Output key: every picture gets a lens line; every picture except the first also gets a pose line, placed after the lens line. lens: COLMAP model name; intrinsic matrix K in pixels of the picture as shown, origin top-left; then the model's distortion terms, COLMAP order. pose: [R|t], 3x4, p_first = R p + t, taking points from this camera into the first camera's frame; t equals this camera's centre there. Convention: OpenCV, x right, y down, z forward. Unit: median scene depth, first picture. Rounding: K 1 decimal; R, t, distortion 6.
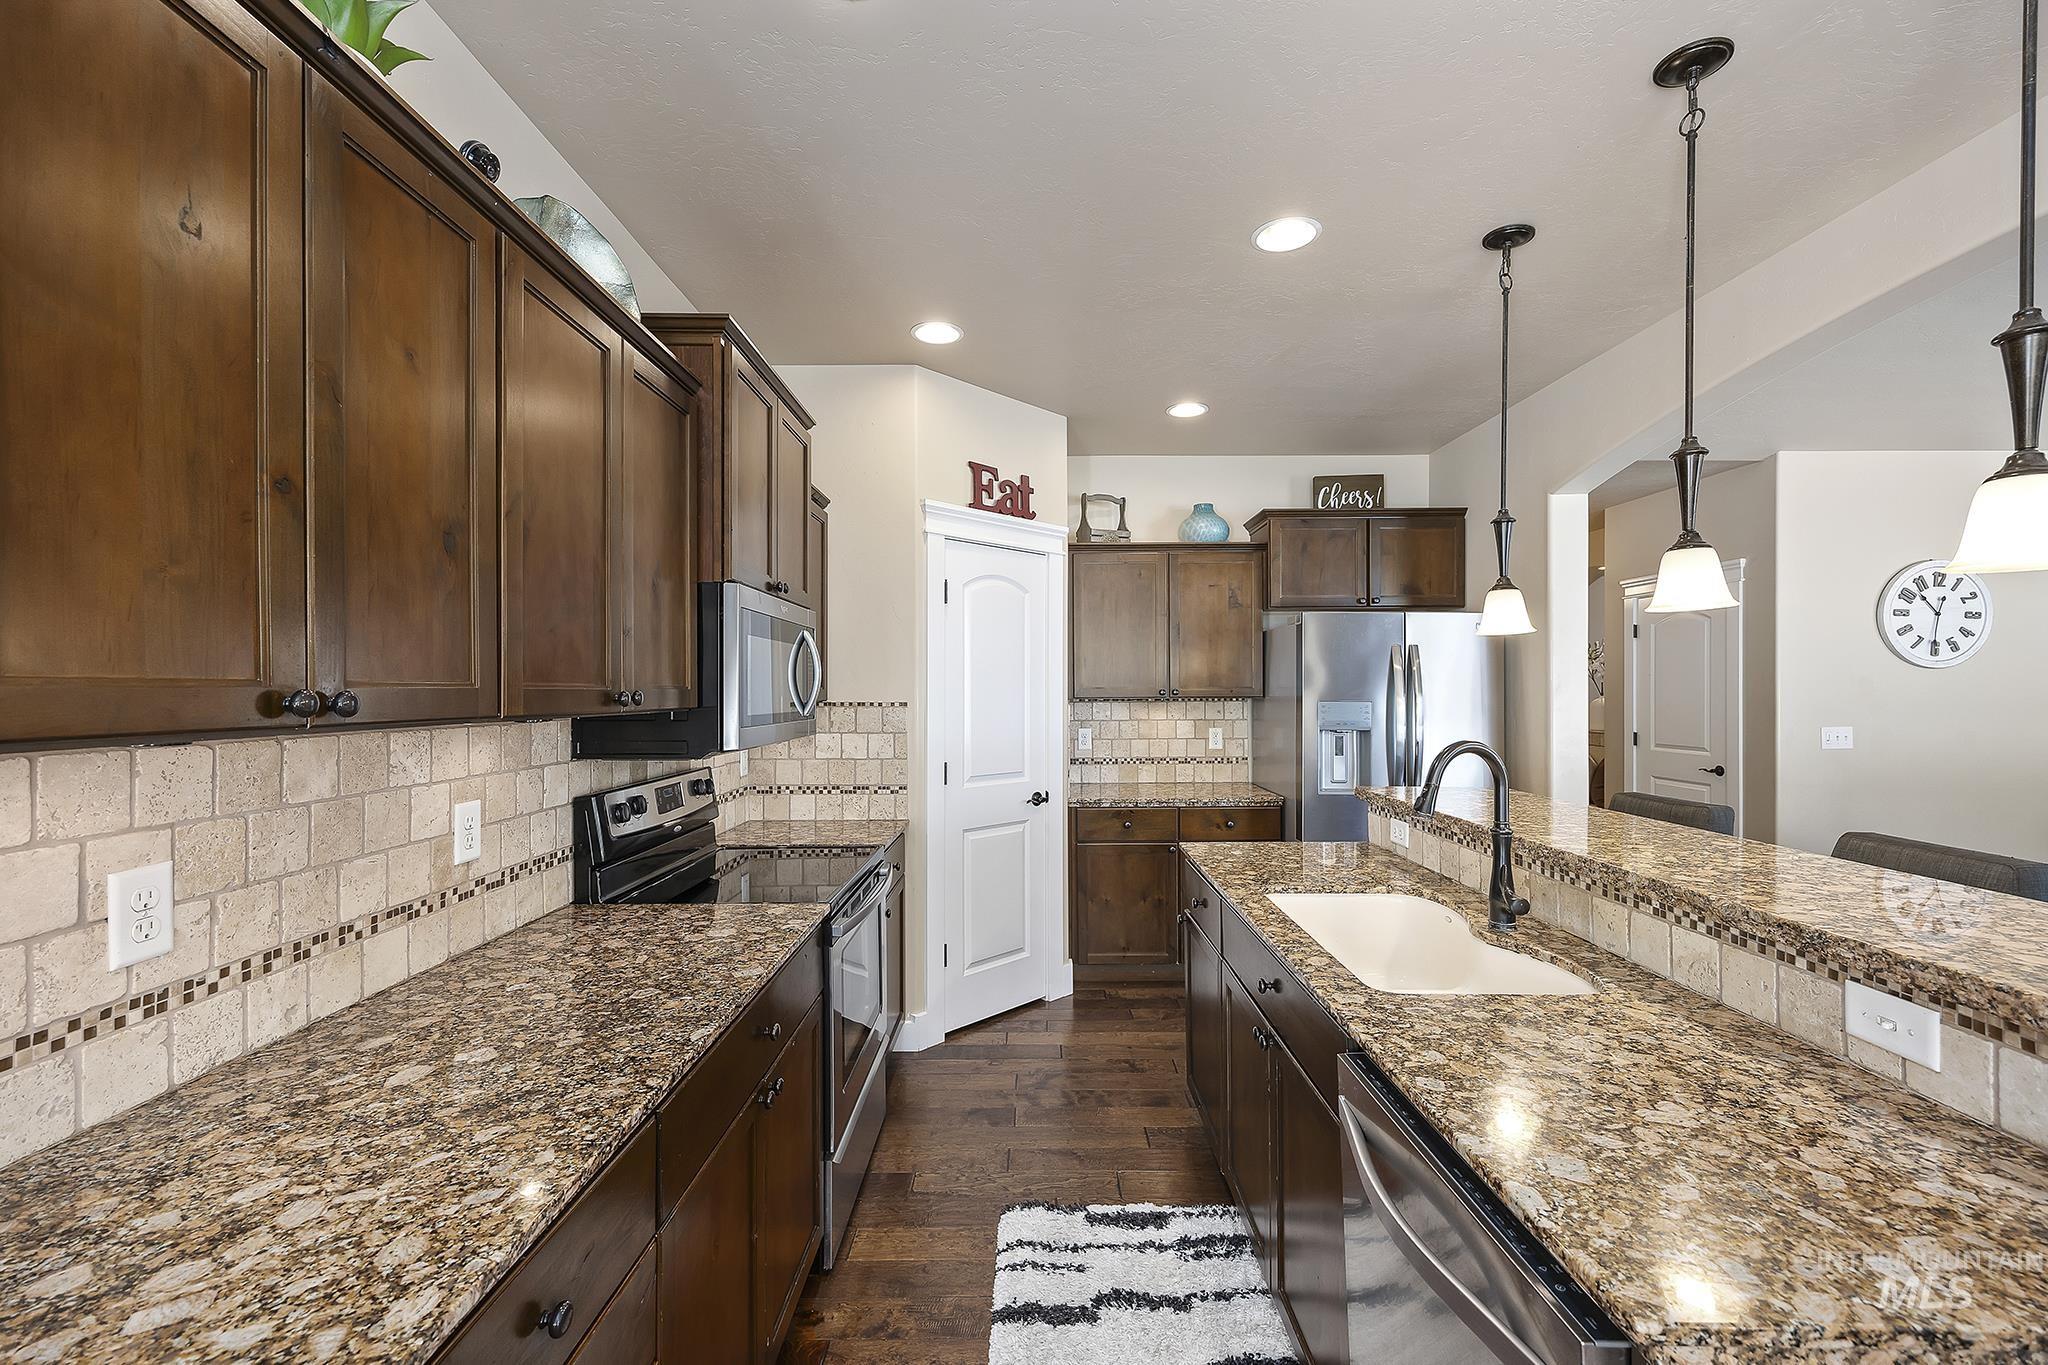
lens RADIAL K [[839.5, 0, 1024.0], [0, 839.5, 682.5], [0, 0, 1]] dist [0.006122, -0.000876]
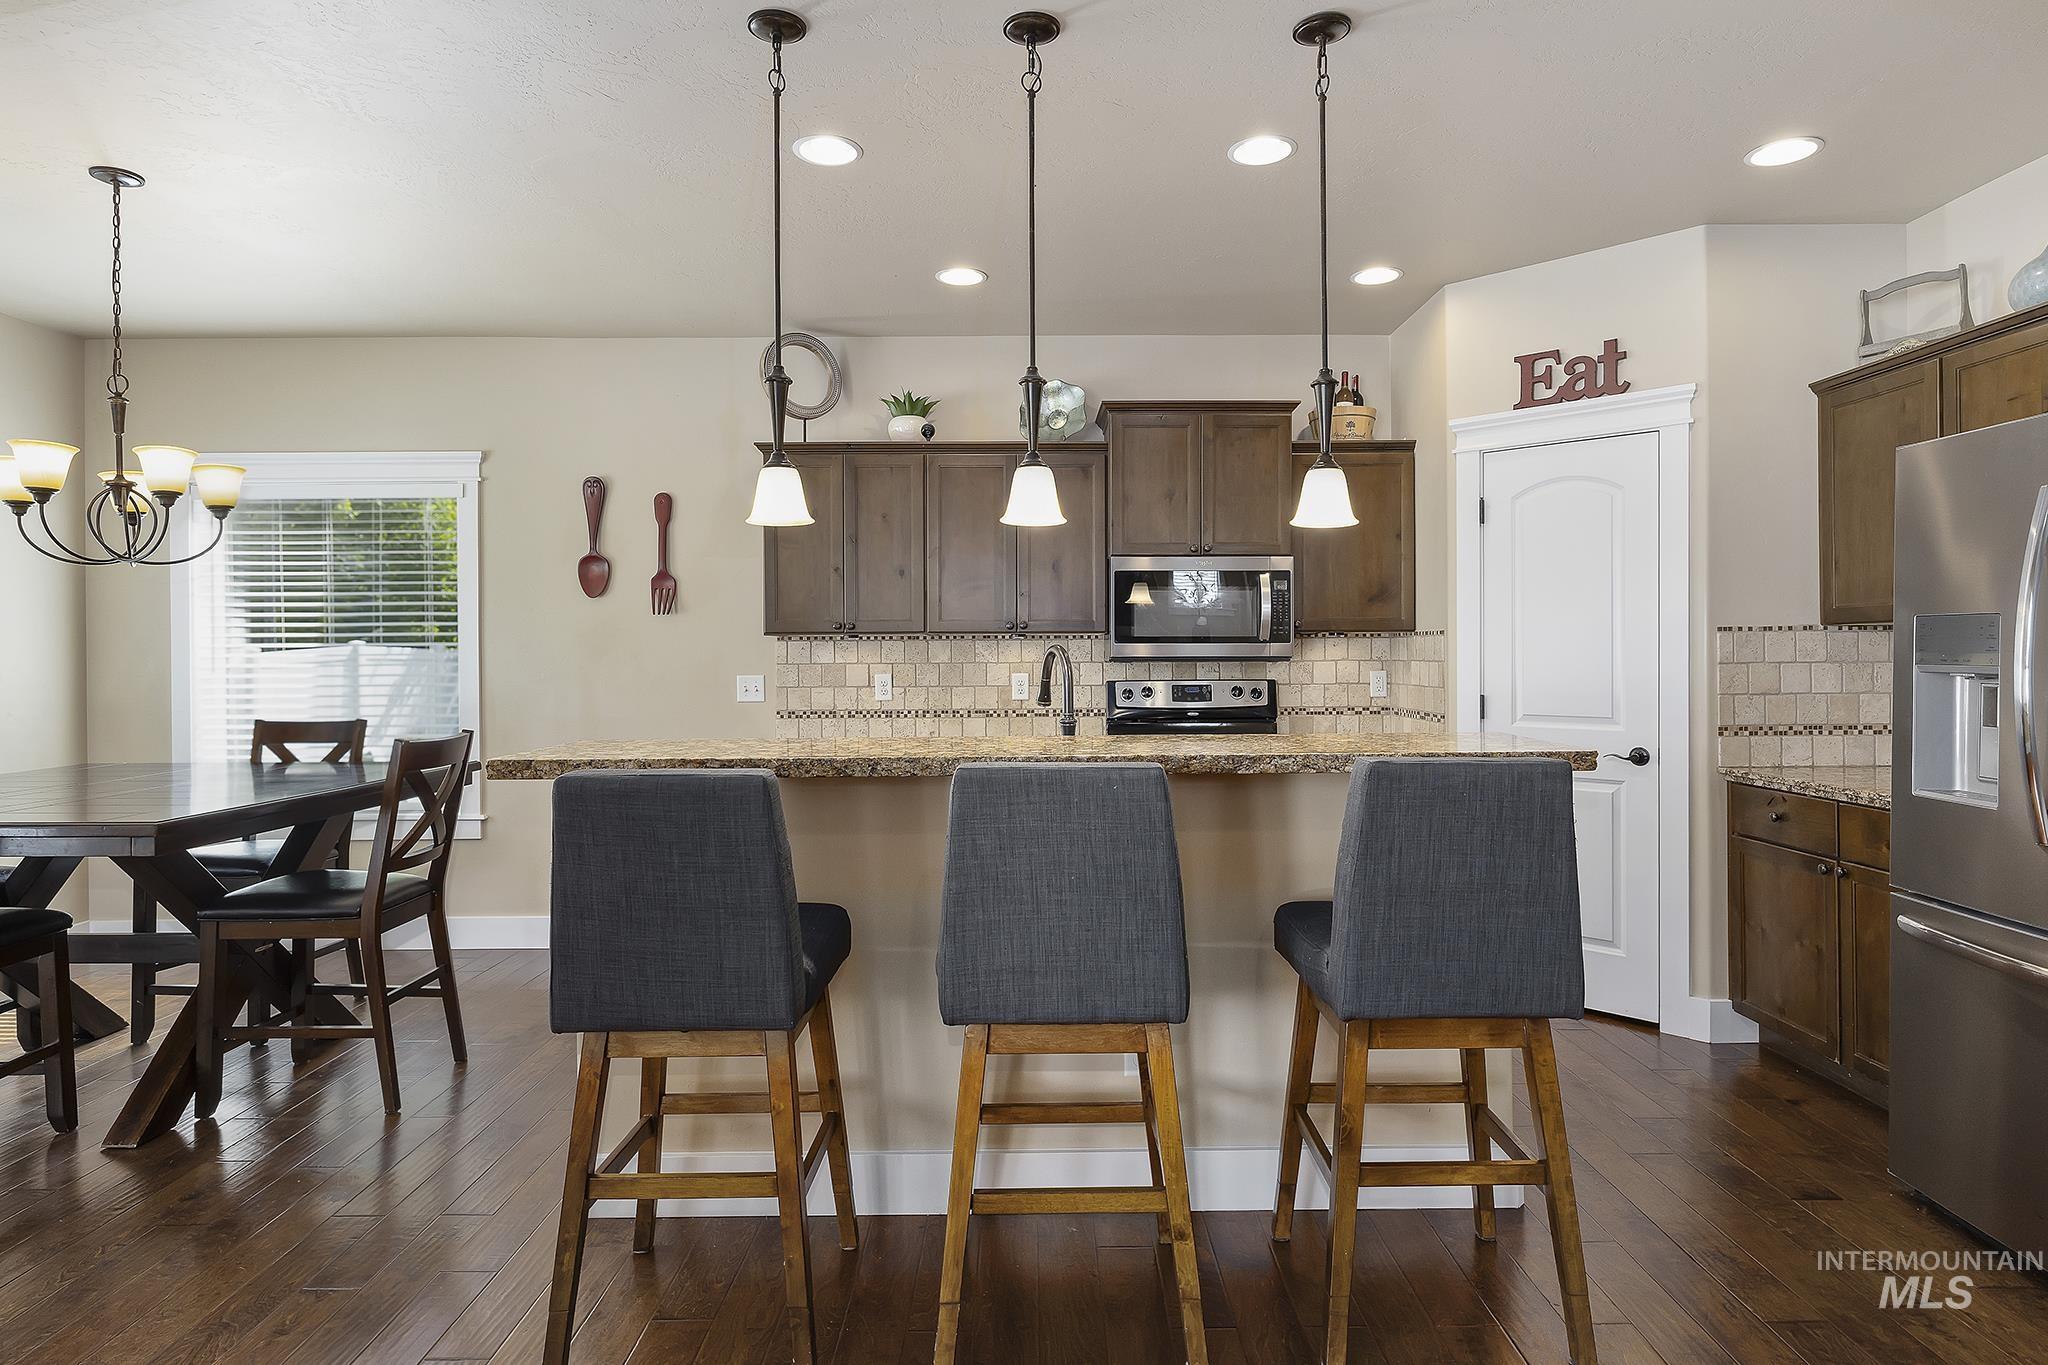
lens RADIAL K [[1114.5, 0, 1034.9], [0, 1114.5, 661.2], [0, 0, 1]] dist [-0.004584, -0.001426]
pose [[0.012668, 0.011340, -0.999855, 1.360067], [0.012618, 0.999854, 0.011500, 0.044803], [0.999840, -0.012762, 0.012523, 0.591269]]
